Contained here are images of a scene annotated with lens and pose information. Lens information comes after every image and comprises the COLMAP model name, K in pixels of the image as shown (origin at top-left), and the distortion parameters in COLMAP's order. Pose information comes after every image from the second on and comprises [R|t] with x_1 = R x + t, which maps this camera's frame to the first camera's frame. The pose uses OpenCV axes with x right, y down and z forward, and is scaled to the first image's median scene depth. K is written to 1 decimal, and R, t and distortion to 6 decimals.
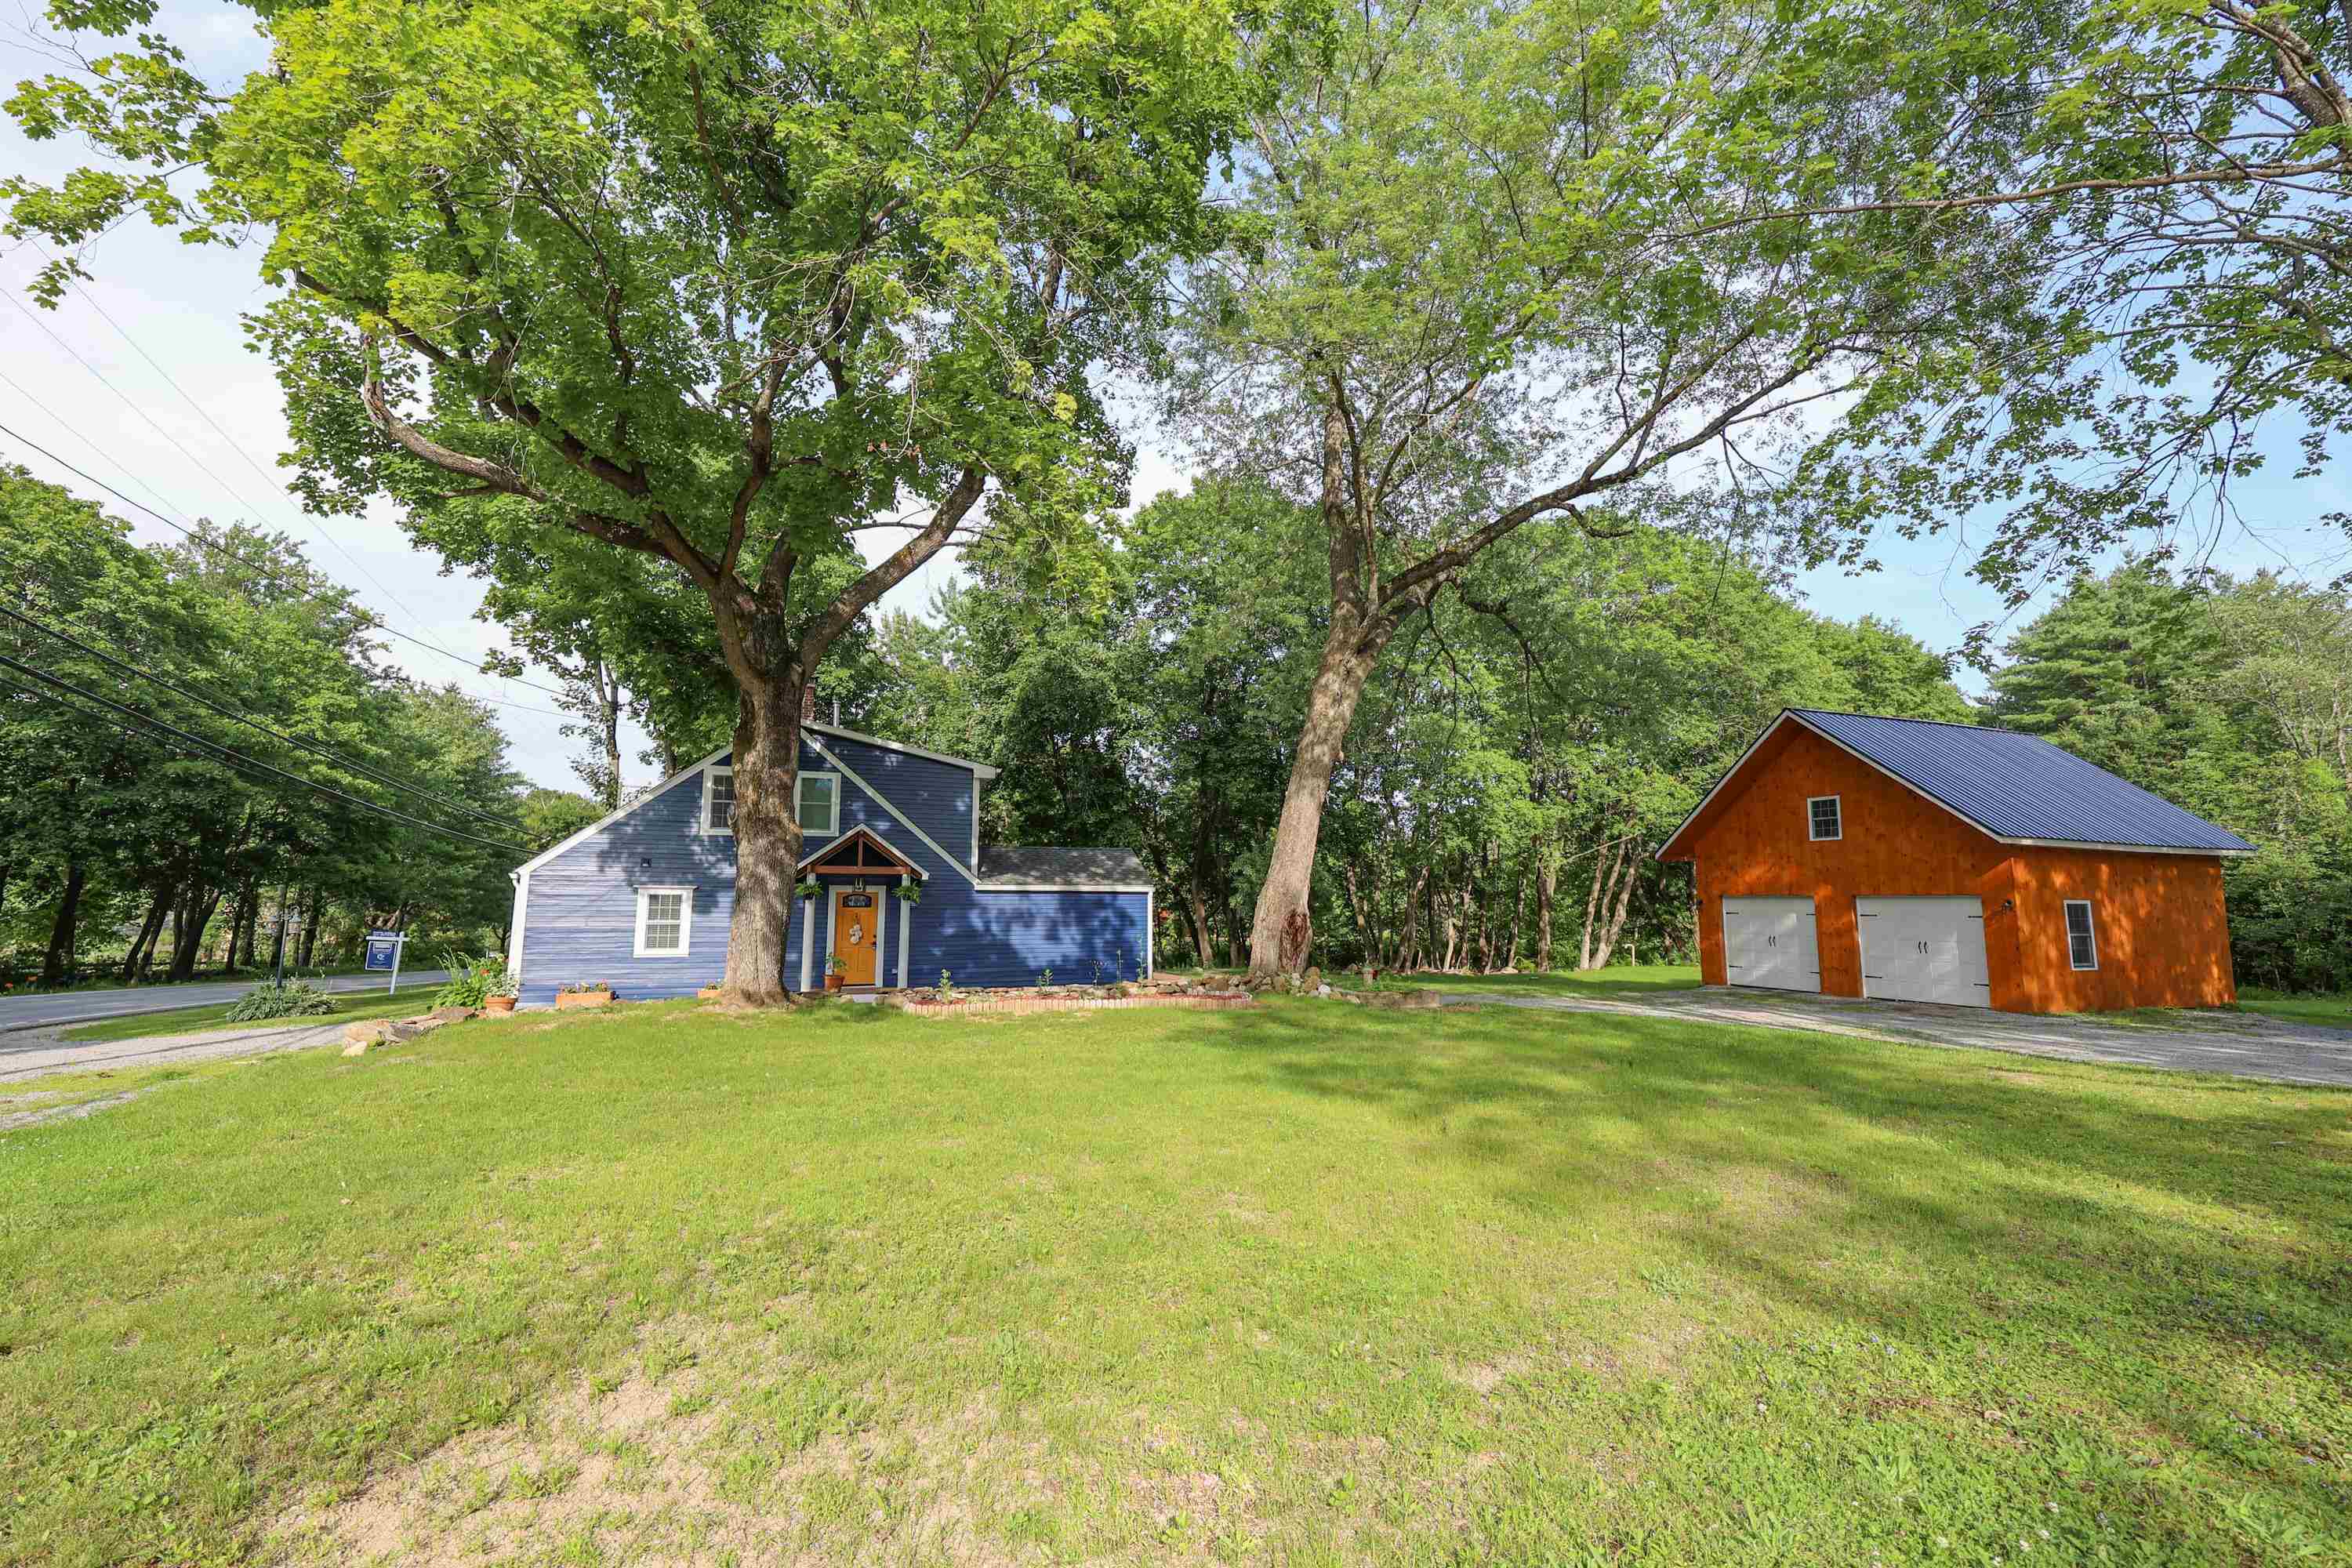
lens RADIAL K [[922.0, 0, 1171.8], [0, 922.0, 795.4], [0, 0, 1]] dist [-0.002764, -0.000345]
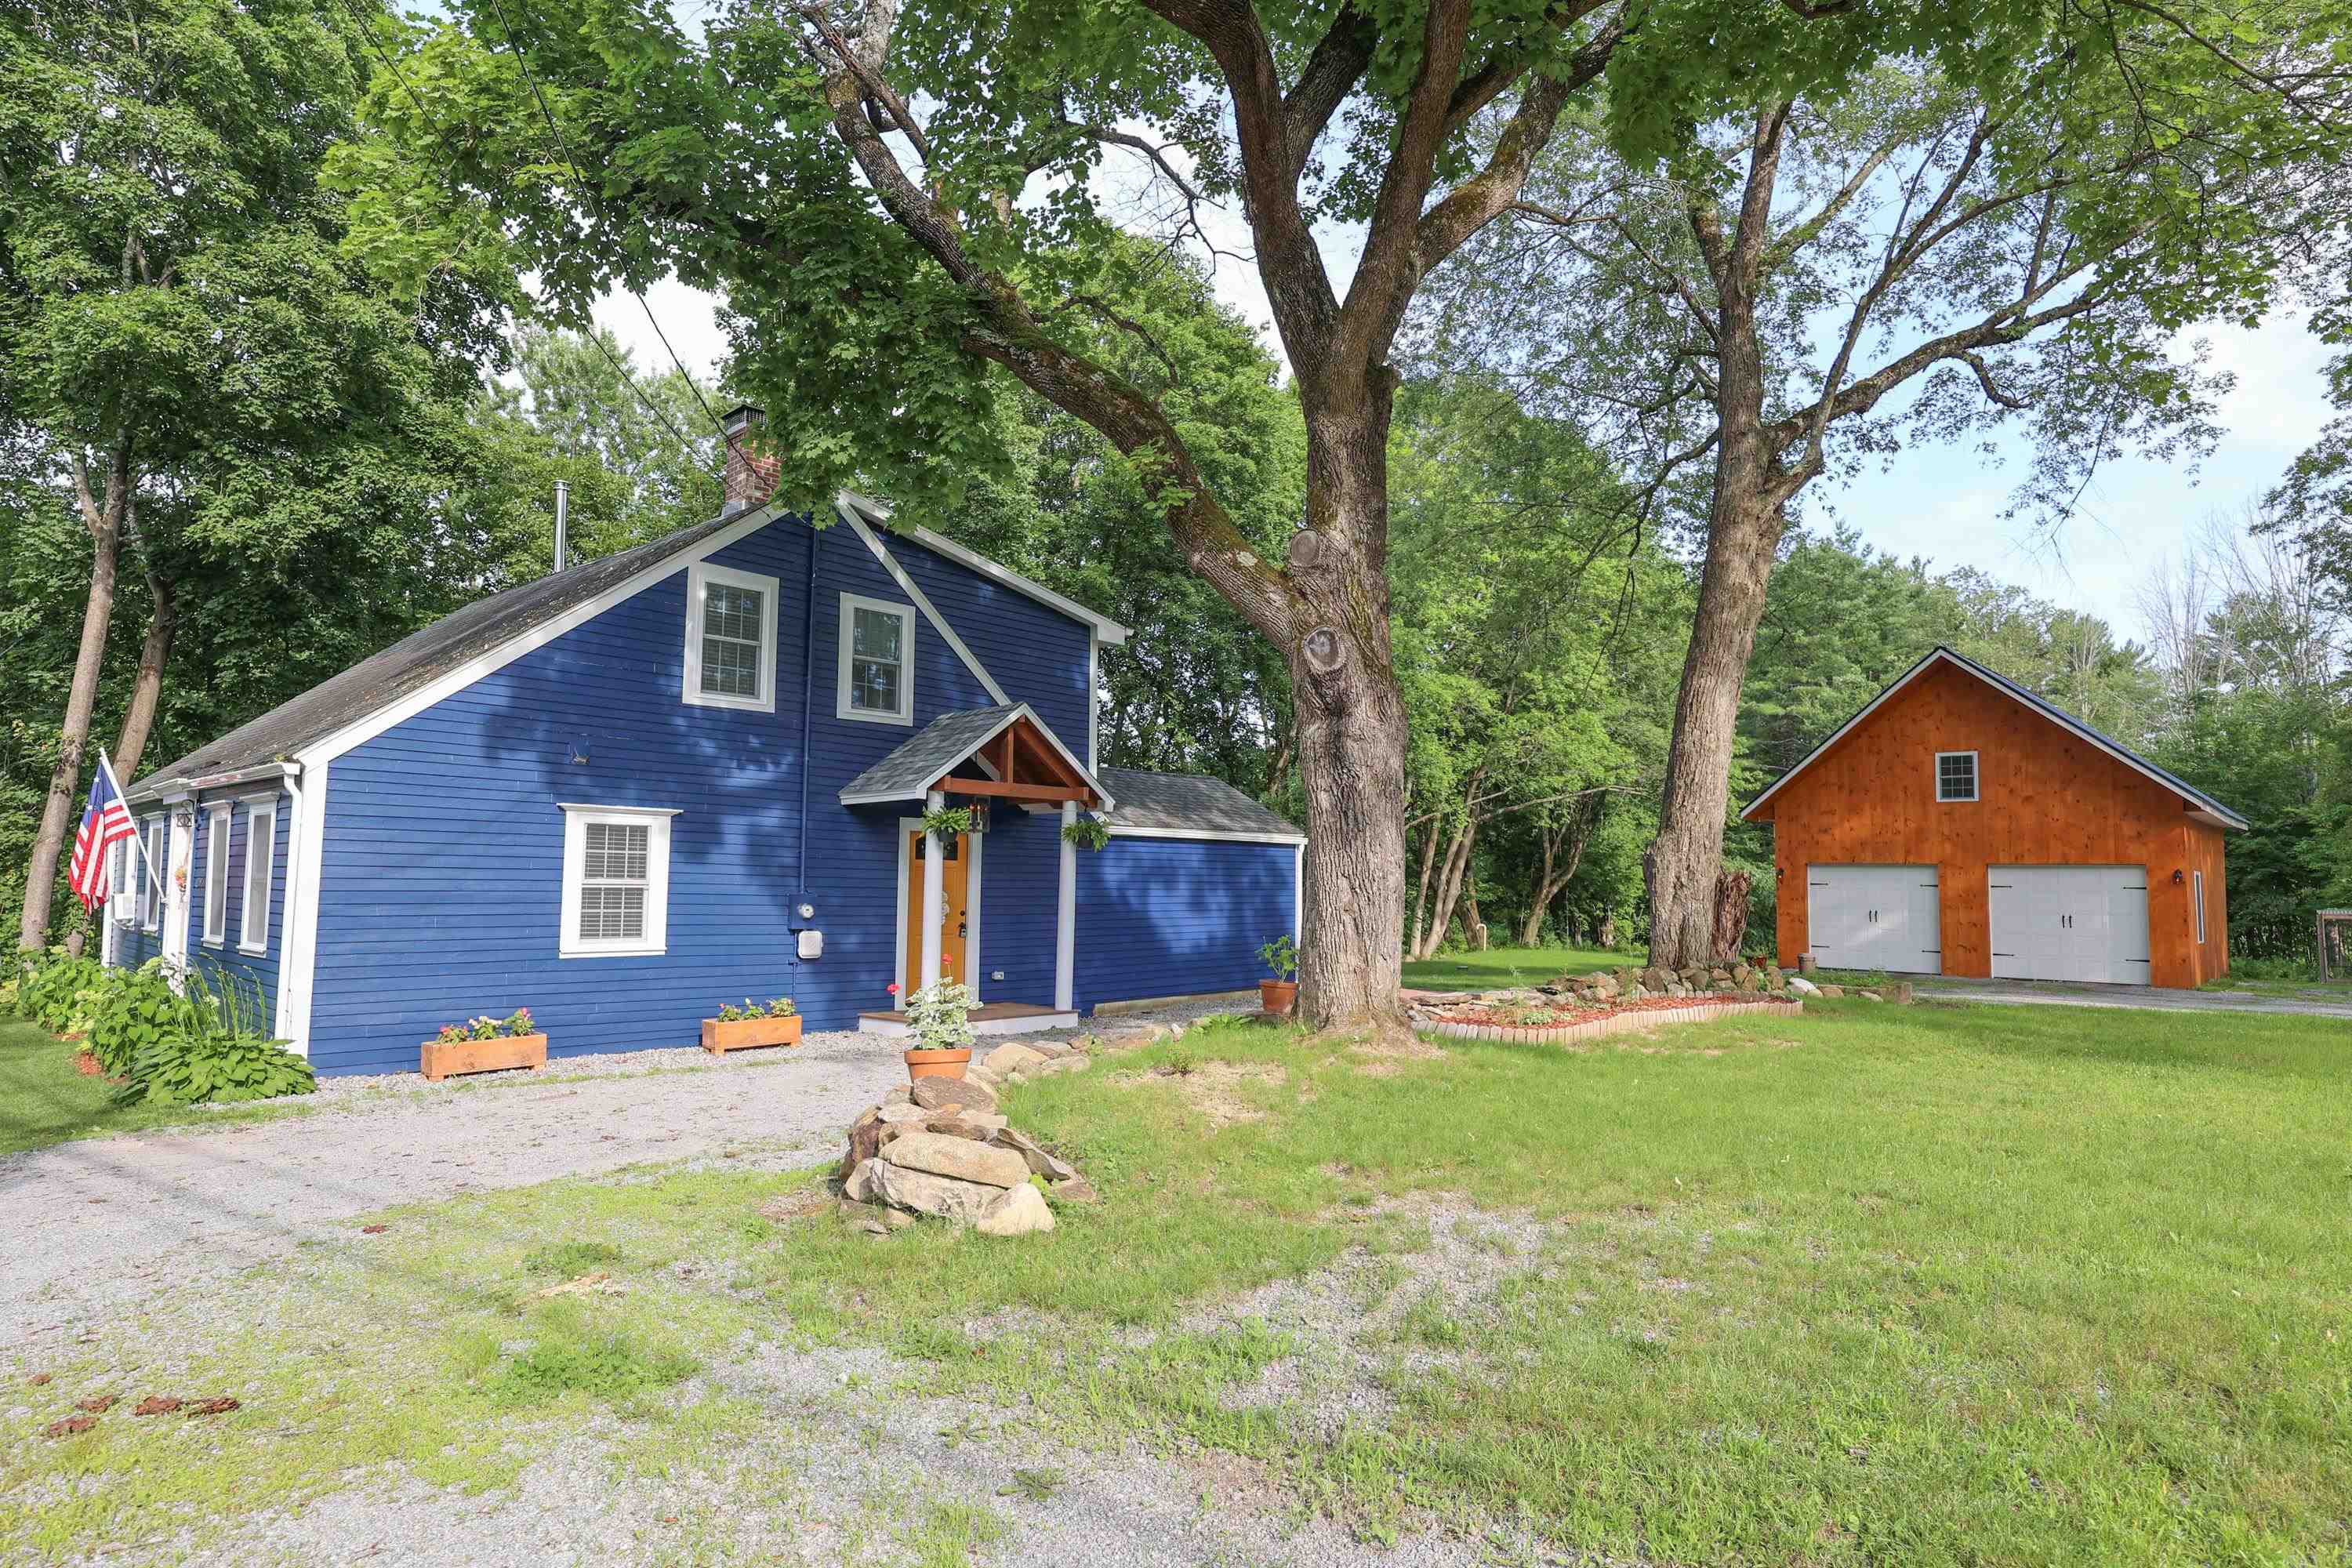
lens RADIAL K [[1261.3, 0, 1176.0], [0, 1261.3, 784.0], [0, 0, 1]] dist [0.000937, 0.000516]
pose [[0.894801, 0.042459, 0.444442, -0.514068], [-0.063088, 0.997504, 0.031722, 0.042591], [-0.441986, -0.056423, 0.895246, 0.260480]]
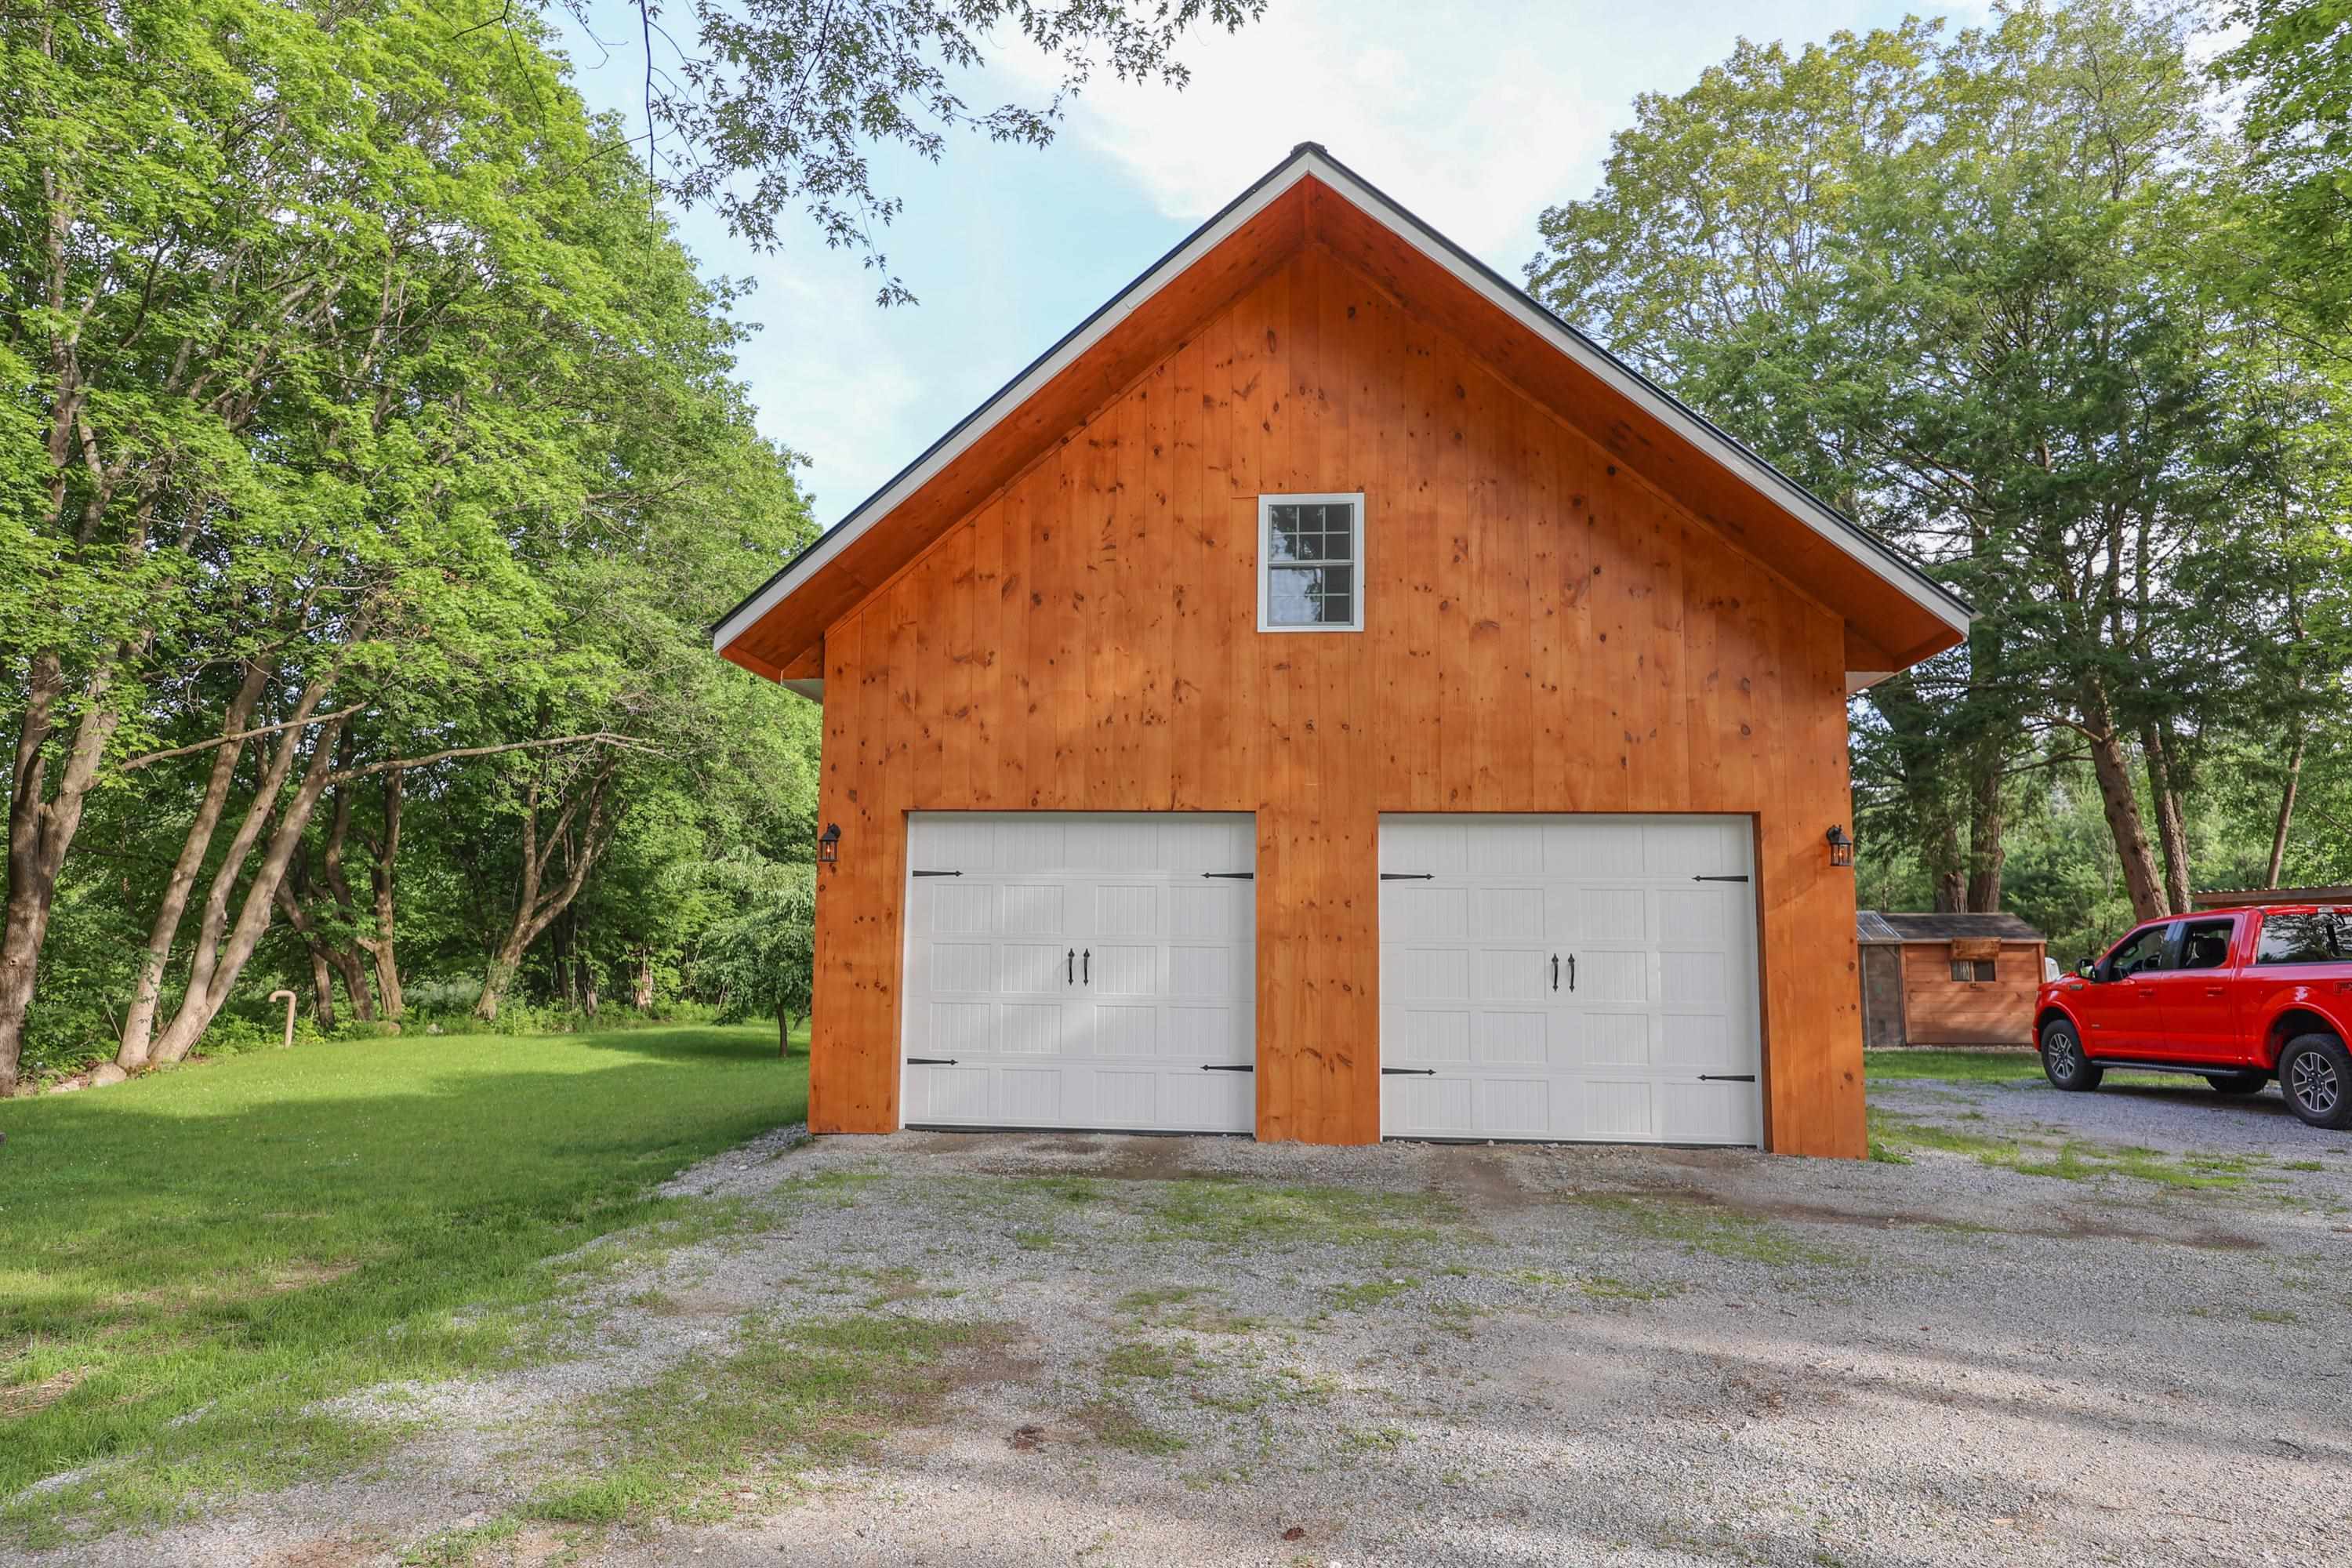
lens RADIAL K [[1324.0, 0, 1176.7], [0, 1324.0, 796.4], [0, 0, 1]] dist [0.003618, 0.000081]
pose [[0.435922, 0.089340, 0.895539, 0.313975], [-0.111831, 0.992726, -0.044599, 0.132428], [-0.893010, -0.080708, 0.442742, 0.872958]]
